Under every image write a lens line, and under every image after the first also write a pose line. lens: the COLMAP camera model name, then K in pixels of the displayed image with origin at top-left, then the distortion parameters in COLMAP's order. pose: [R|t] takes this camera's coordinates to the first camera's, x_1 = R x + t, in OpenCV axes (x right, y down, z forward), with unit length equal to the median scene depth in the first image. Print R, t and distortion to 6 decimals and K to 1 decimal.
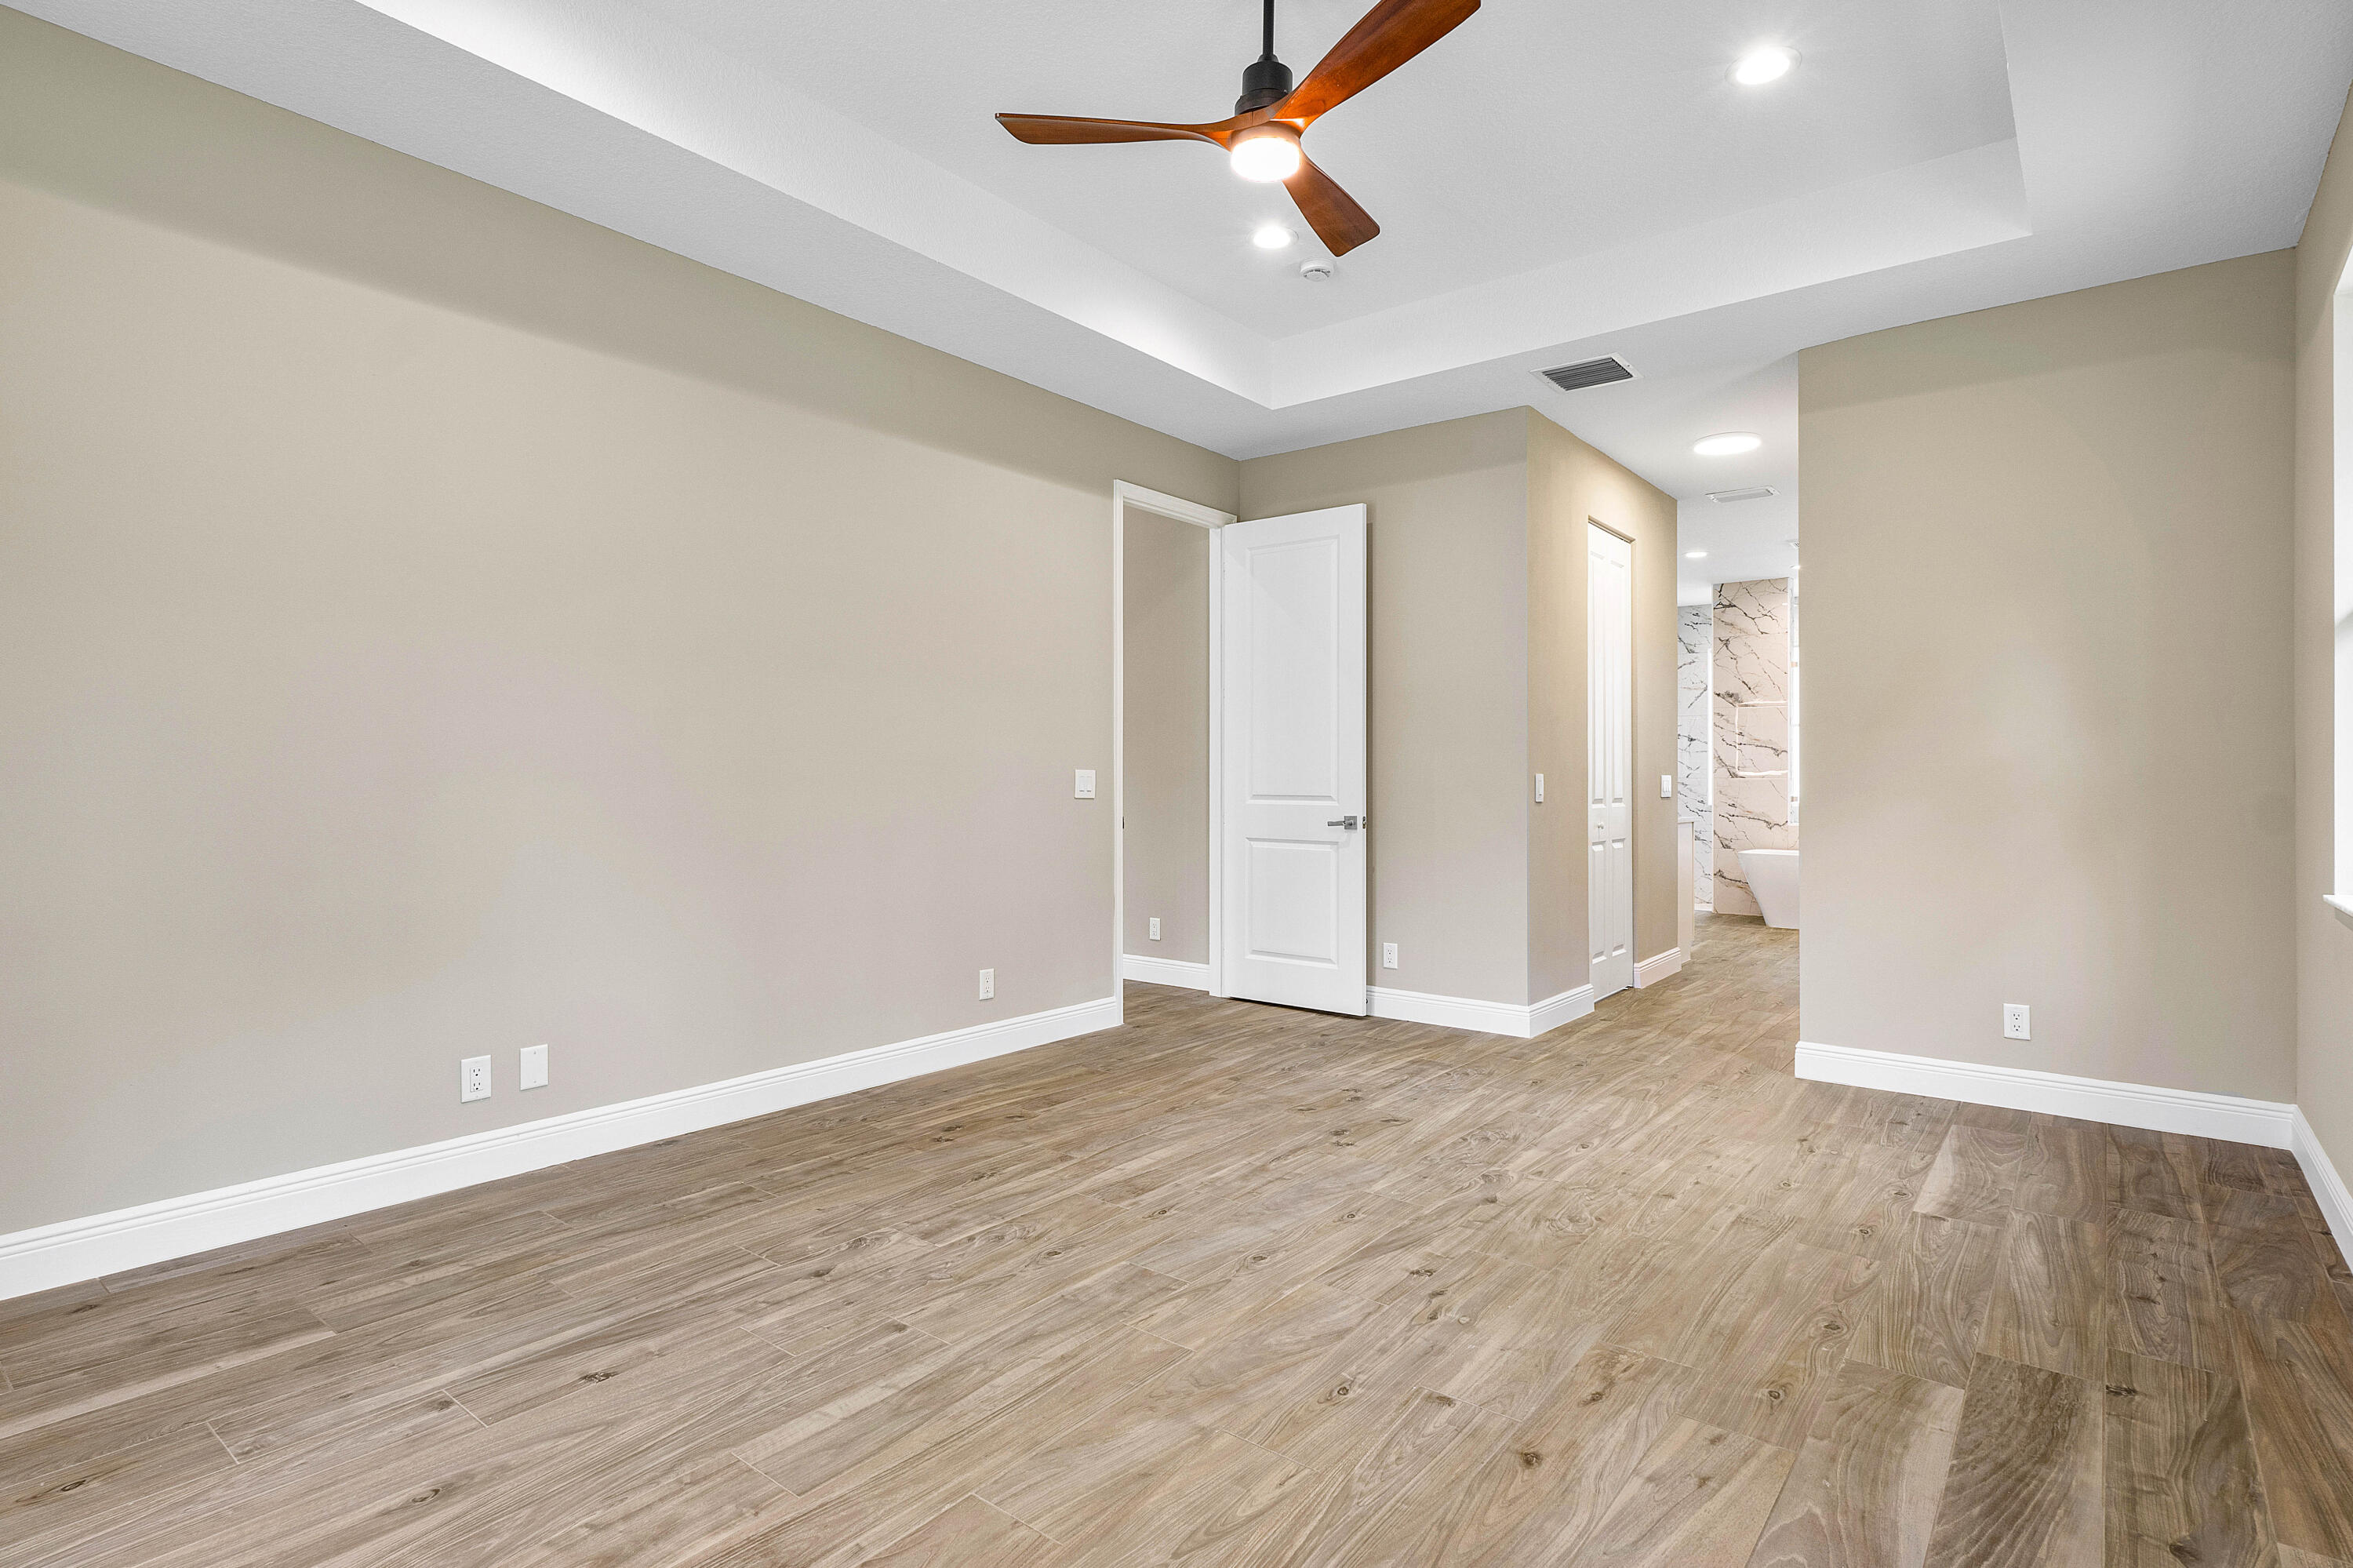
lens RADIAL K [[1187.9, 0, 1174.3], [0, 1187.9, 773.9], [0, 0, 1]] dist [0.002054, -0.000619]
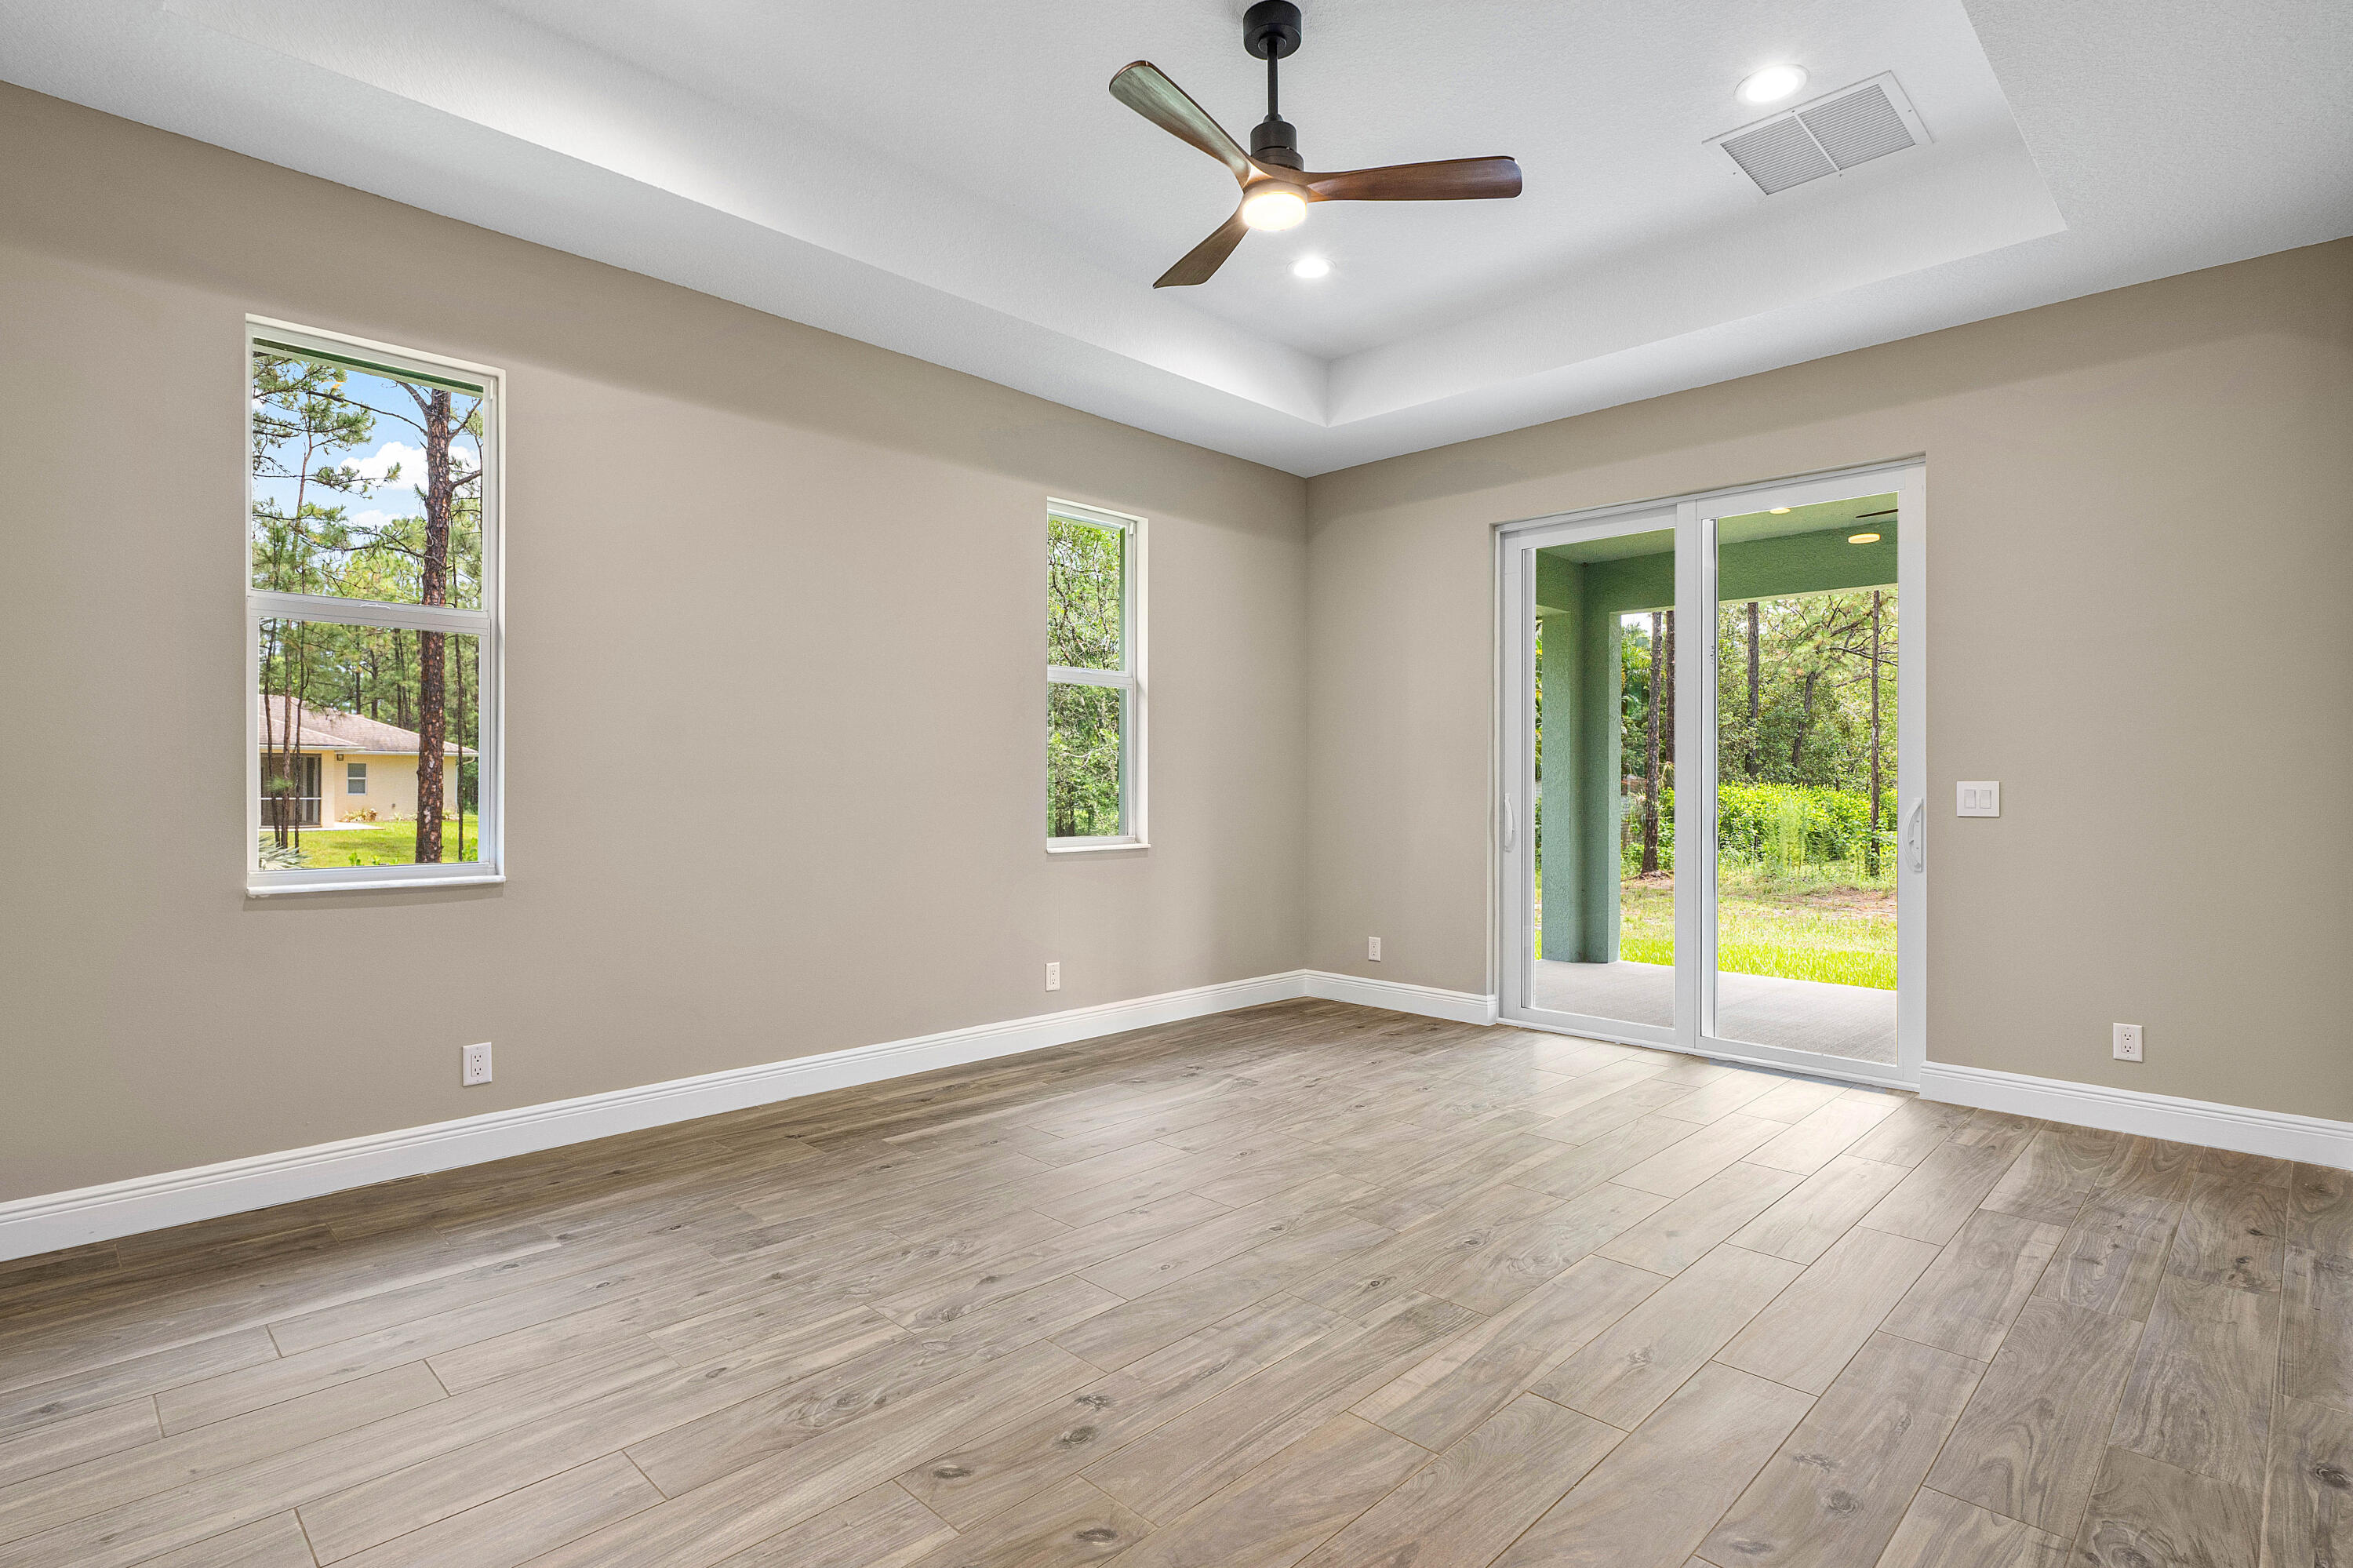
lens RADIAL K [[1164.9, 0, 1162.9], [0, 1164.9, 789.6], [0, 0, 1]] dist [0.000385, 0.000066]
pose [[-0.993508, -0.008531, 0.113440, 0.052926], [-0.008425, 0.999964, 0.001413, 0.003431], [-0.113448, 0.000448, -0.993544, 1.927118]]
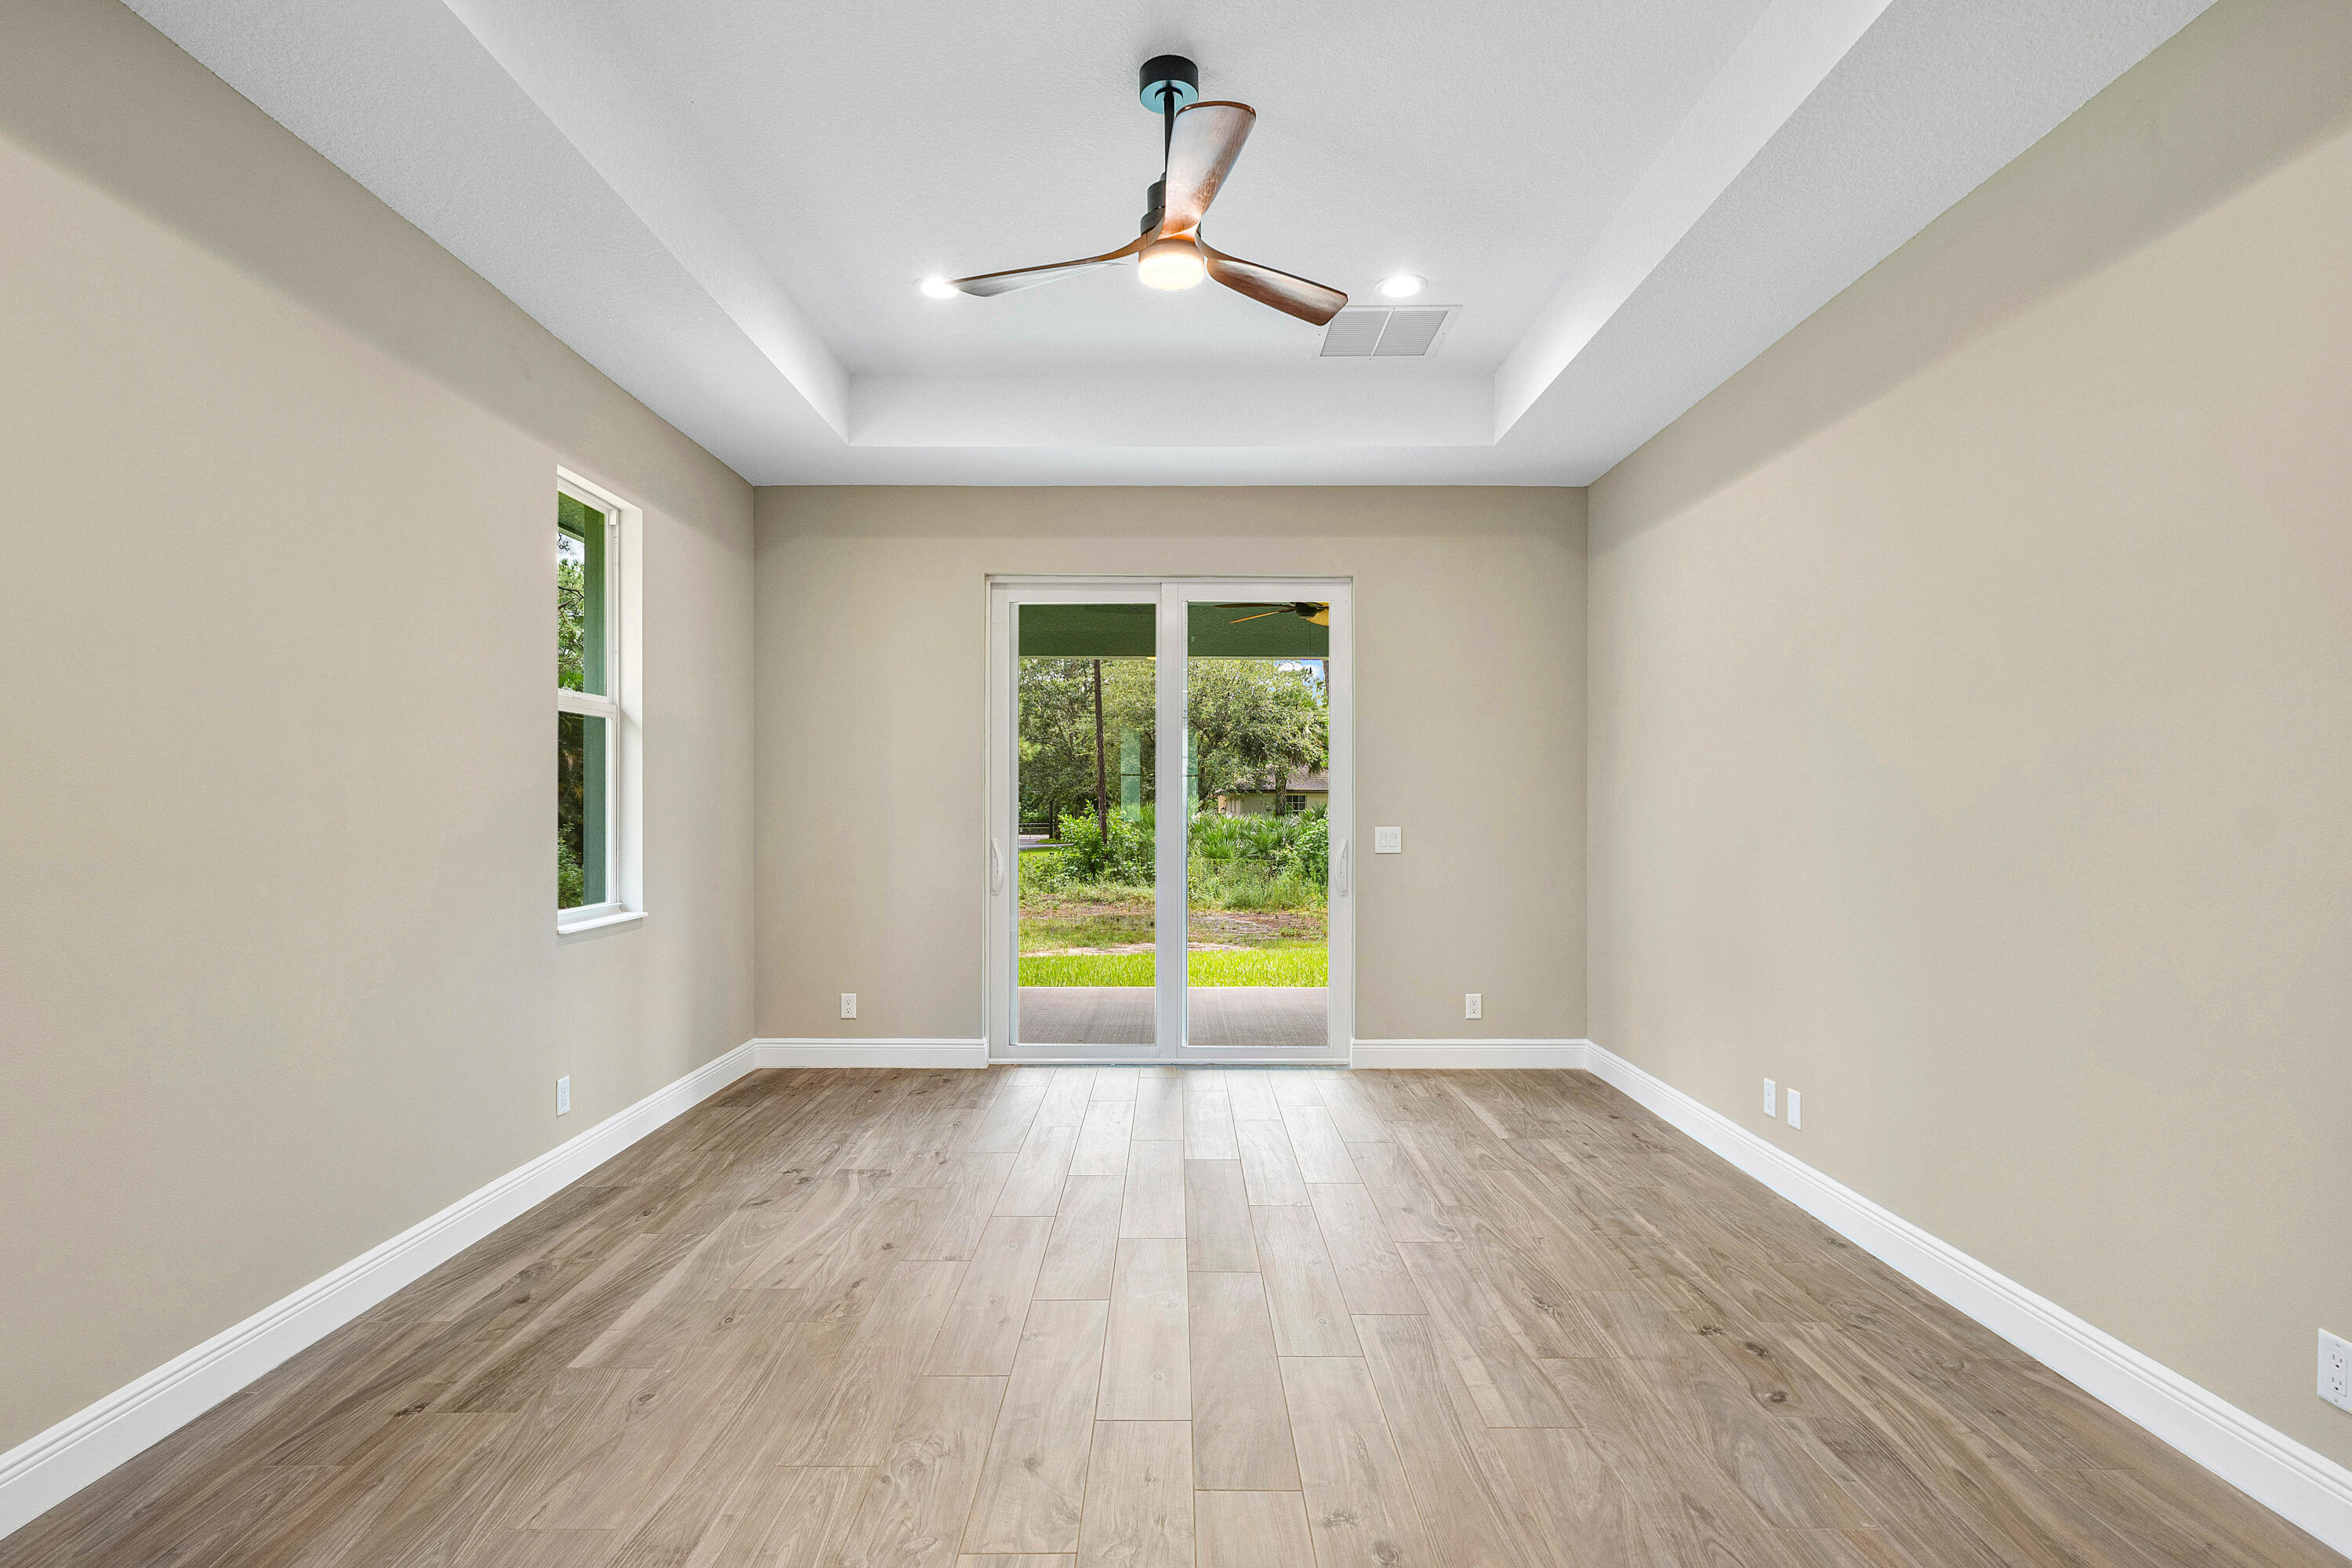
lens RADIAL K [[1170.7, 0, 1184.5], [0, 1170.7, 804.3], [0, 0, 1]] dist [-0.000420, -0.000501]
pose [[-0.779730, -0.005369, -0.626092, 0.675665], [-0.001262, 0.999975, -0.007004, -0.034620], [0.626114, -0.004671, -0.779718, 1.702212]]
